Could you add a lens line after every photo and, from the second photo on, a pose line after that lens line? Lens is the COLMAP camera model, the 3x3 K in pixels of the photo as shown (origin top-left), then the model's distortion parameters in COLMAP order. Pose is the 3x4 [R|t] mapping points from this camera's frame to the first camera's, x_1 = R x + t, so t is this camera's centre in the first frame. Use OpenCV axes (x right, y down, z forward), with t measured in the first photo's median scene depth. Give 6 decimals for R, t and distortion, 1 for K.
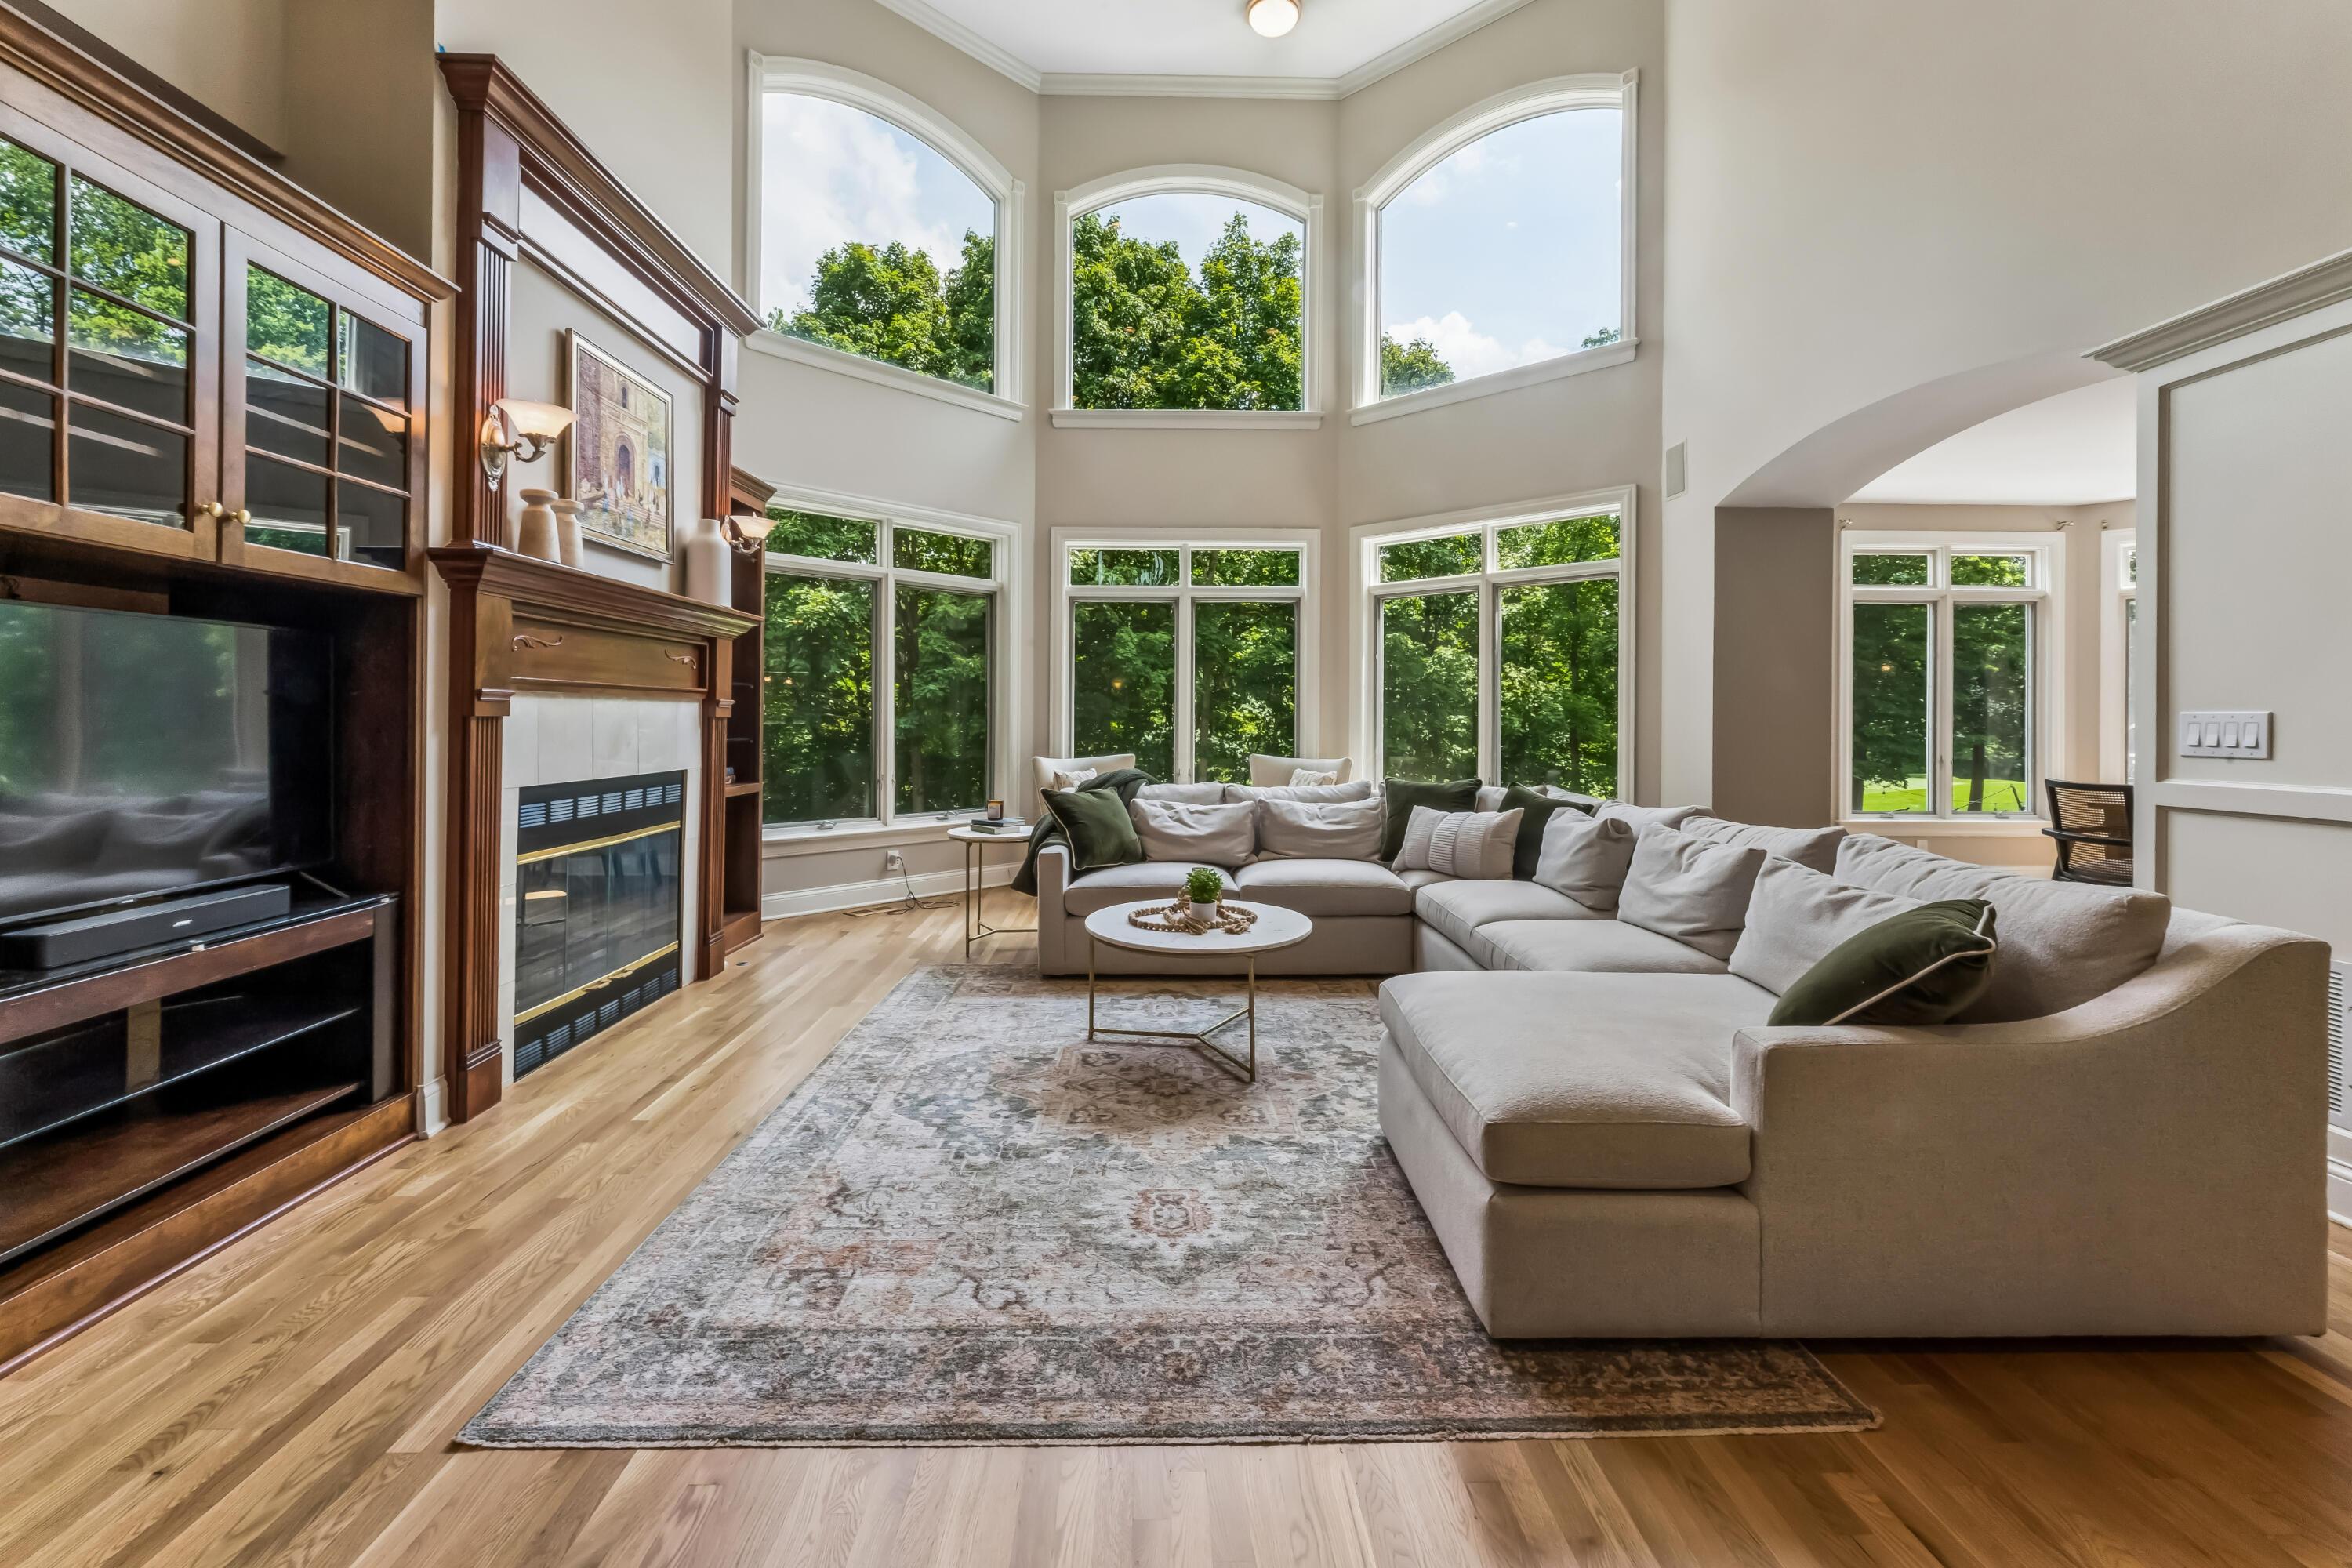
lens RADIAL K [[962.5, 0, 1163.3], [0, 962.5, 720.3], [0, 0, 1]] dist [-0.004455, 0.000778]
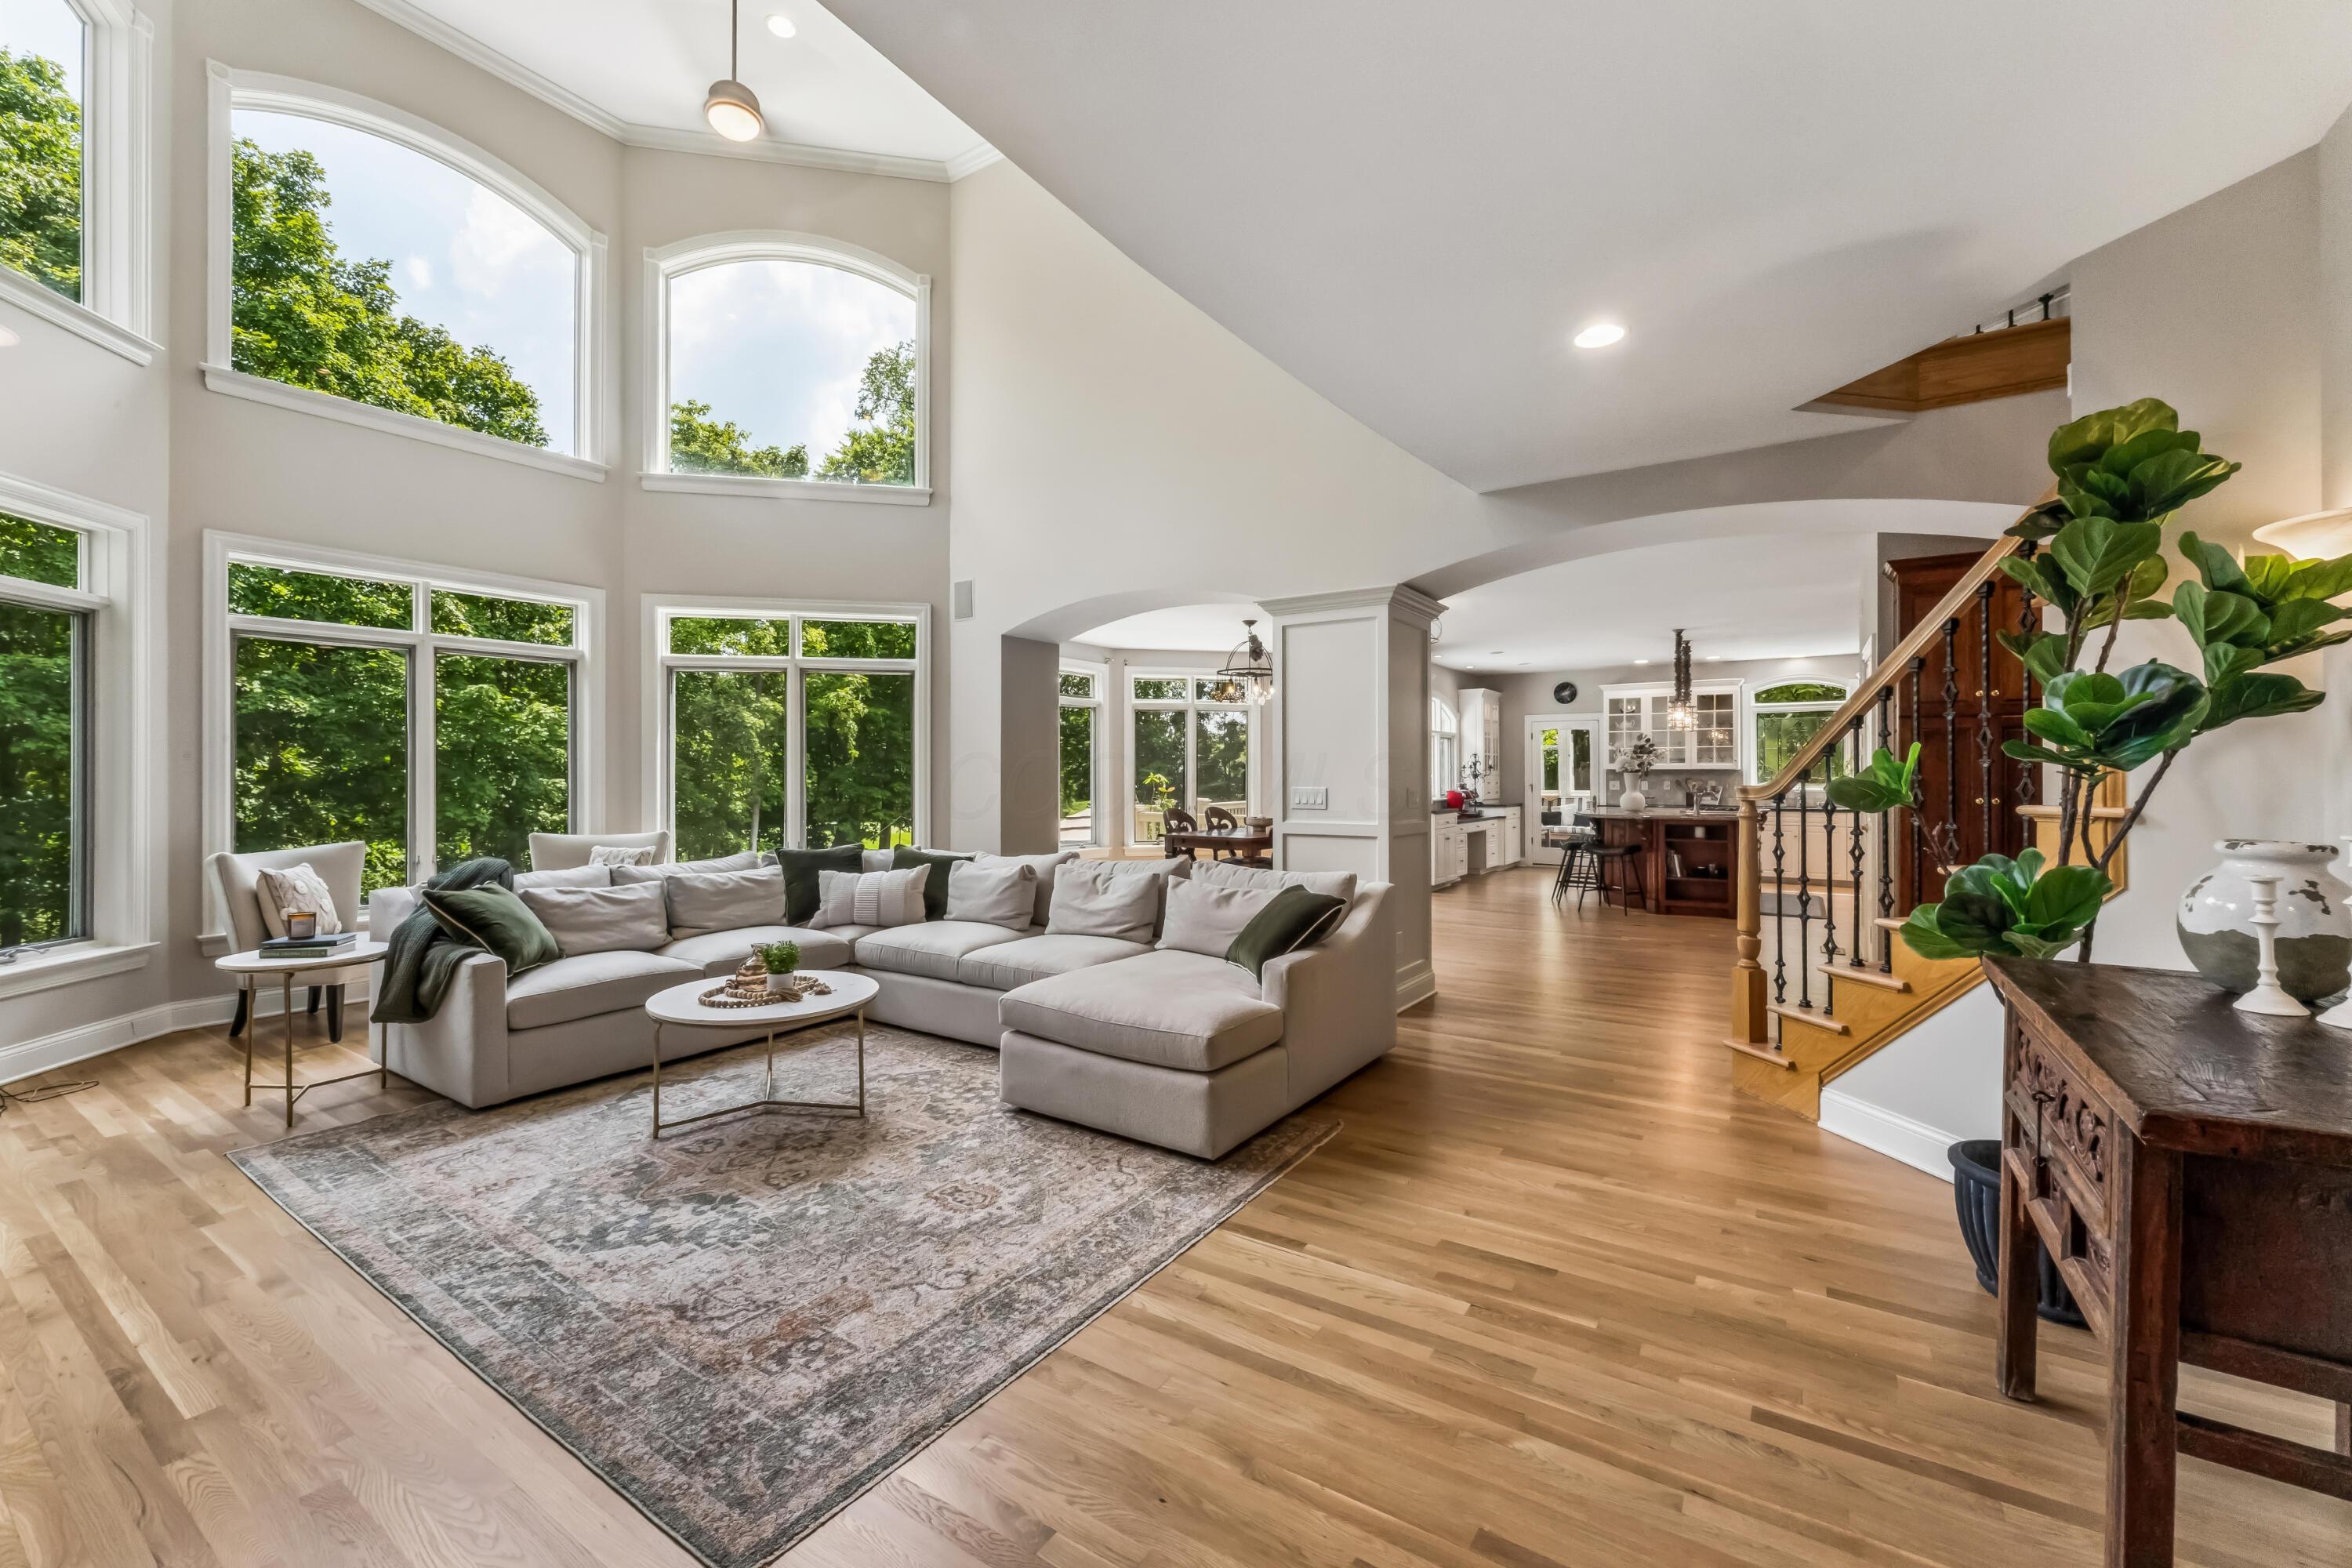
lens RADIAL K [[962.5, 0, 1160.6], [0, 962.5, 770.0], [0, 0, 1]] dist [-0.004455, 0.000778]
pose [[0.575436, 0.000943, 0.817846, -0.608288], [0.007147, 0.999955, -0.006182, -0.026954], [-0.817815, 0.009402, 0.575404, 0.039820]]
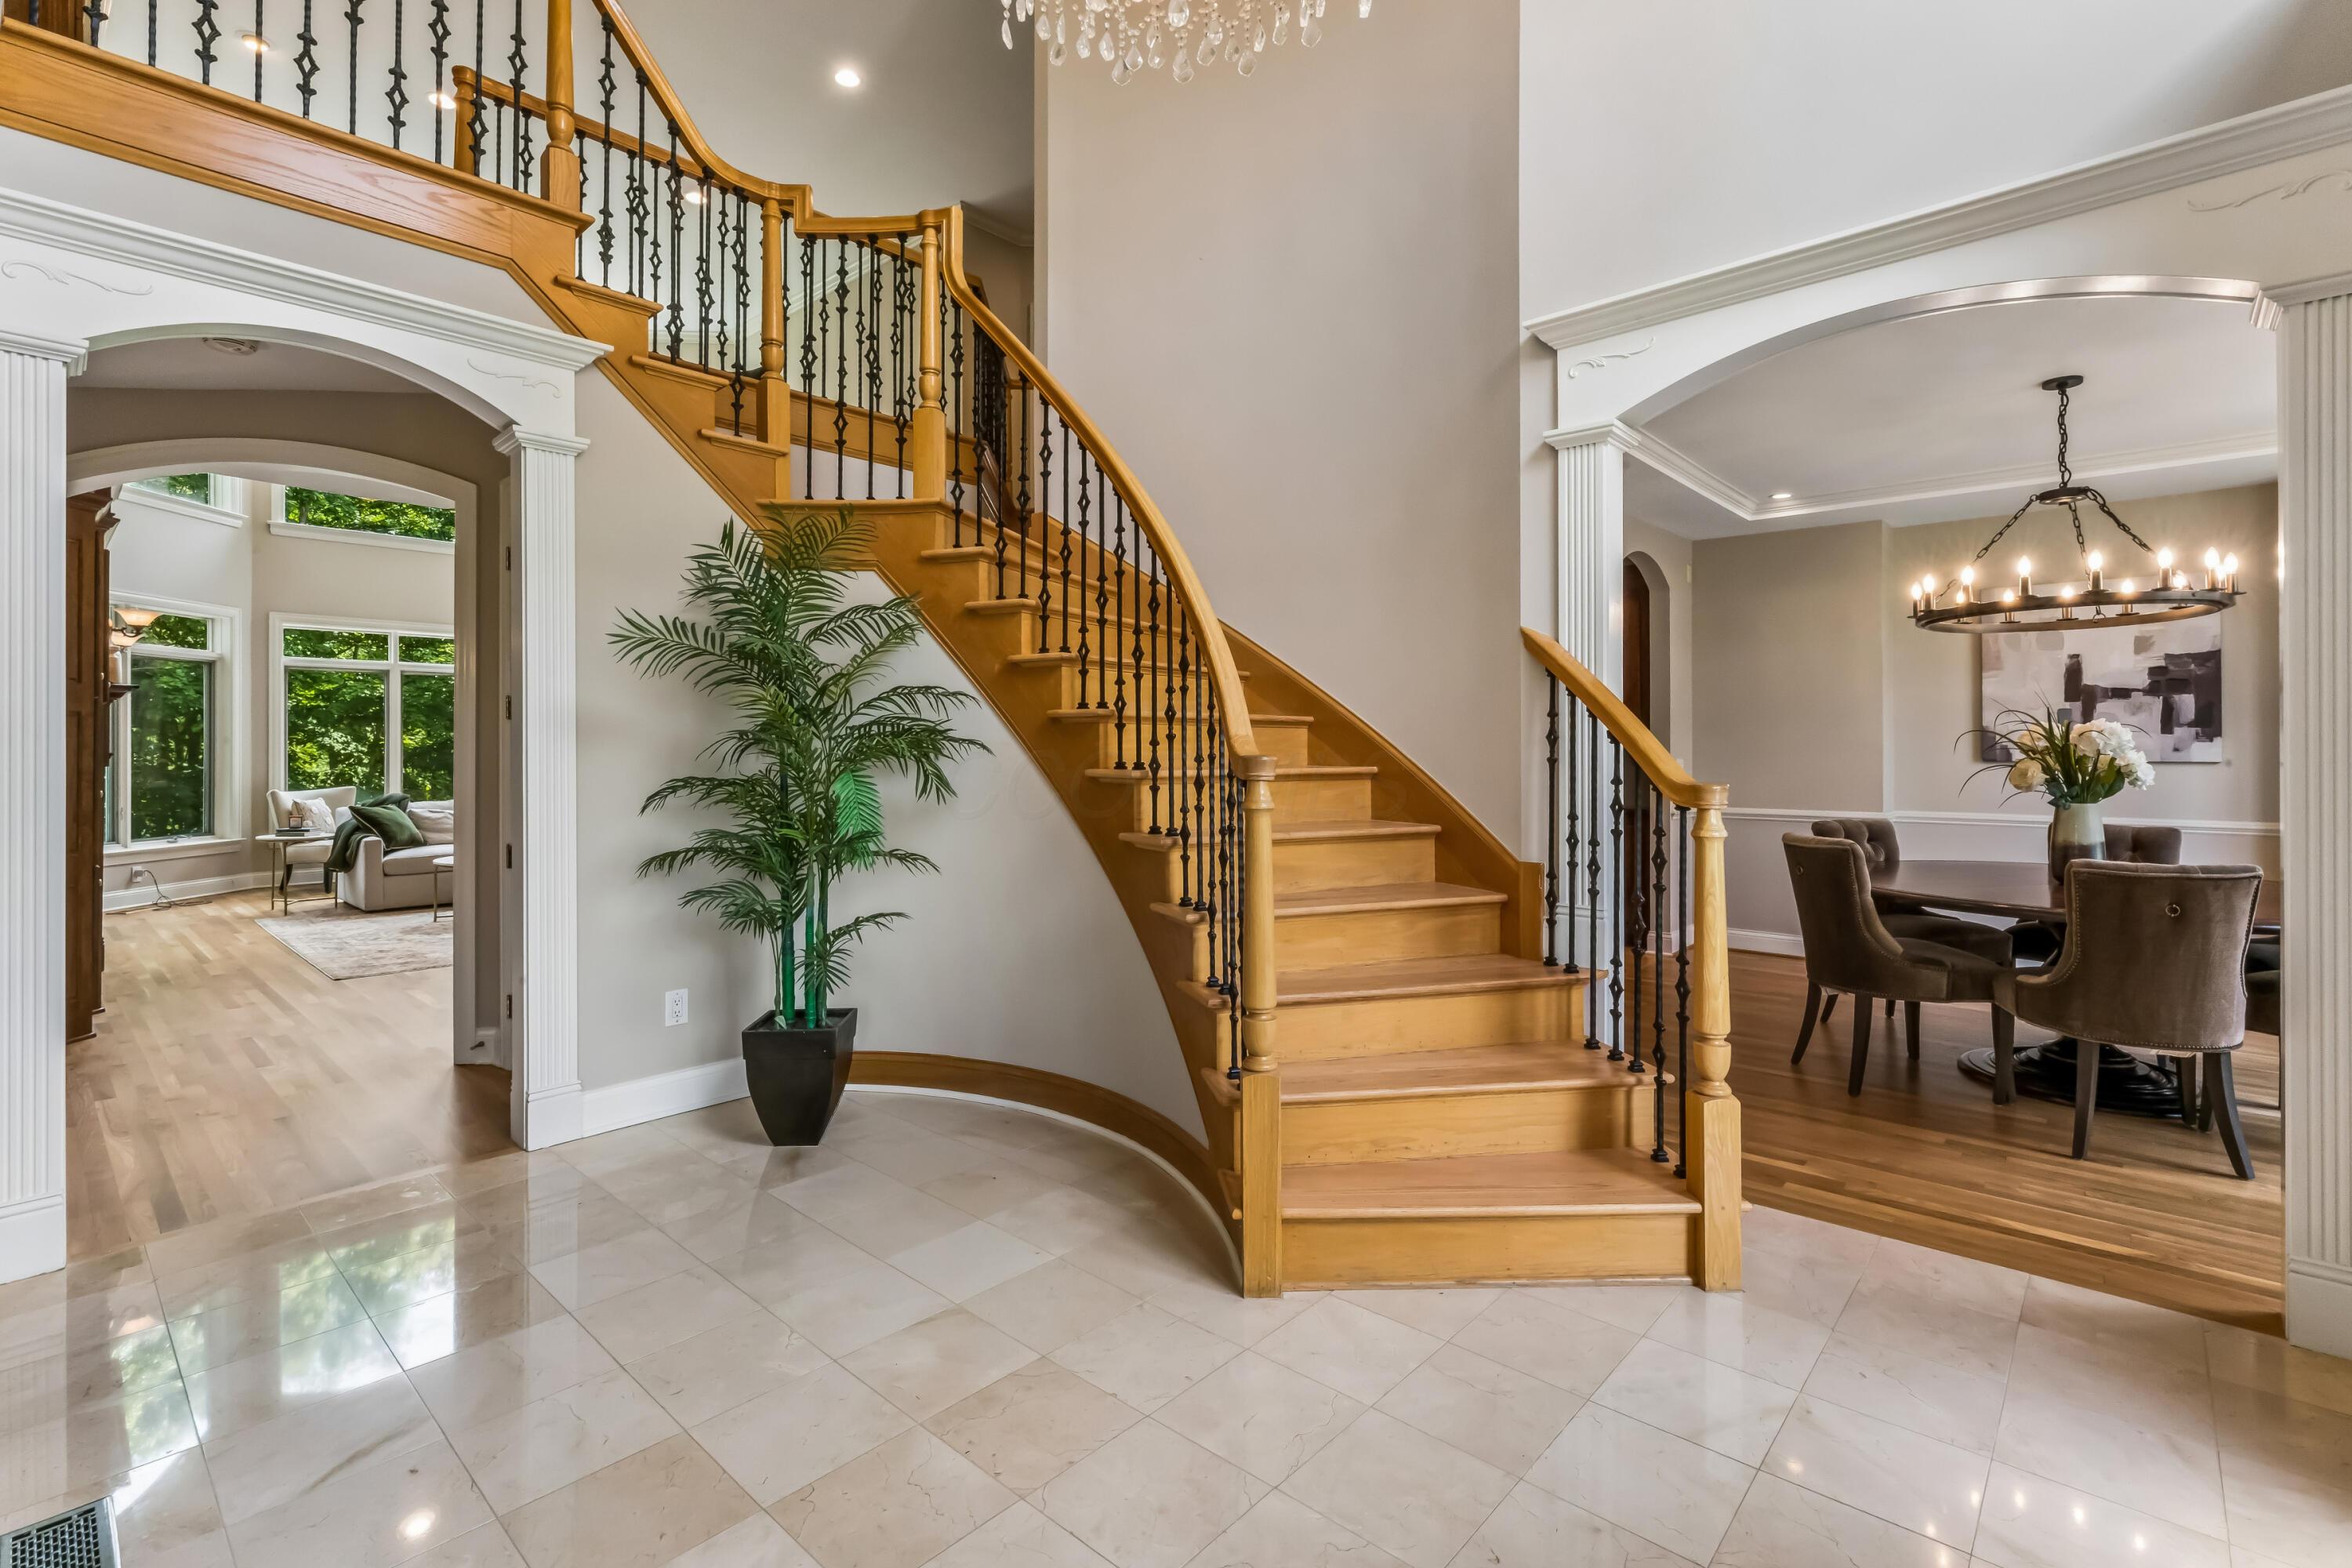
lens RADIAL K [[1020.3, 0, 1123.6], [0, 1020.3, 727.6], [0, 0, 1]] dist [0.002664, -0.000532]
pose [[0.684707, 0.002717, 0.728814, -0.697208], [0.007526, 0.999913, -0.010798, -0.045553], [-0.728780, 0.012879, 0.684627, -1.628514]]
